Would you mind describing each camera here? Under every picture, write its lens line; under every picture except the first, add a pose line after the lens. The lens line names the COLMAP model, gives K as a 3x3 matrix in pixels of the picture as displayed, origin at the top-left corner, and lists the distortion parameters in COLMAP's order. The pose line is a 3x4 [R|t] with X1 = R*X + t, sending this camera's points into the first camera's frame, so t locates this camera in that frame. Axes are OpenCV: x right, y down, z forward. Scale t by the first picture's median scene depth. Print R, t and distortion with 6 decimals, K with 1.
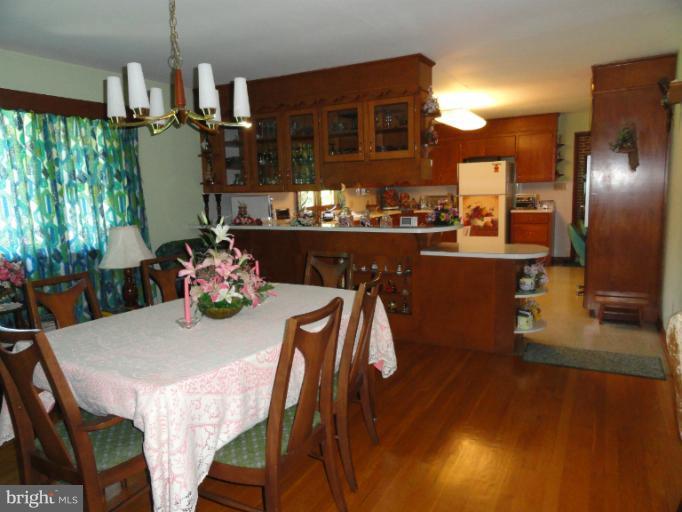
lens RADIAL K [[472.2, 0, 341.1], [0, 472.2, 256.2], [0, 0, 1]] dist [0.001243, 0.002912]
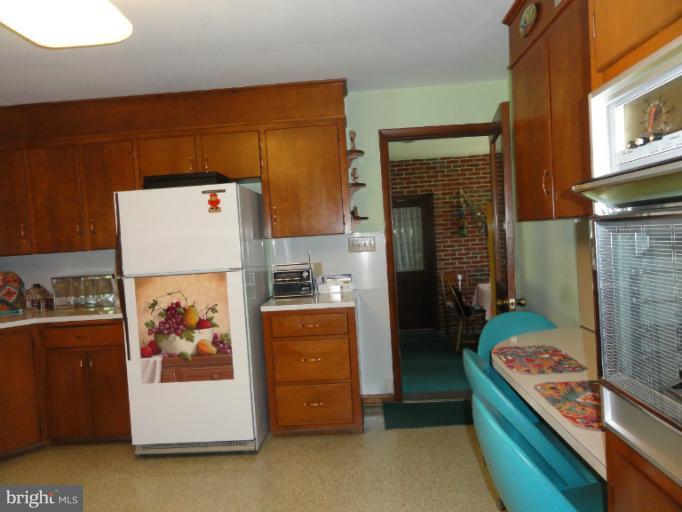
lens RADIAL K [[472.2, 0, 339.3], [0, 472.2, 256.5], [0, 0, 1]] dist [0.001243, 0.002912]
pose [[0.893289, -0.040106, 0.447689, 0.238816], [0.096991, 0.989746, -0.104864, -0.089660], [-0.438893, 0.137095, 0.888019, 0.603159]]
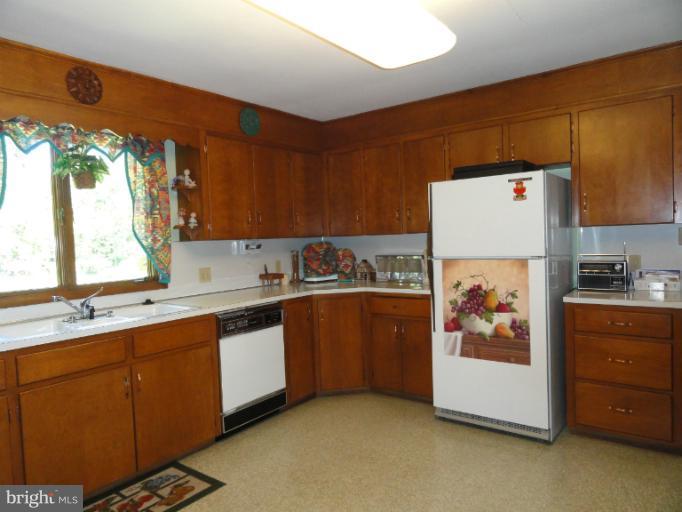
lens RADIAL K [[472.2, 0, 341.2], [0, 472.2, 255.3], [0, 0, 1]] dist [0.001243, 0.002912]
pose [[0.990925, 0.003341, -0.134375, 0.228022], [-0.016919, 0.994841, -0.100030, -0.088260], [0.133347, 0.101396, 0.985869, 0.583237]]
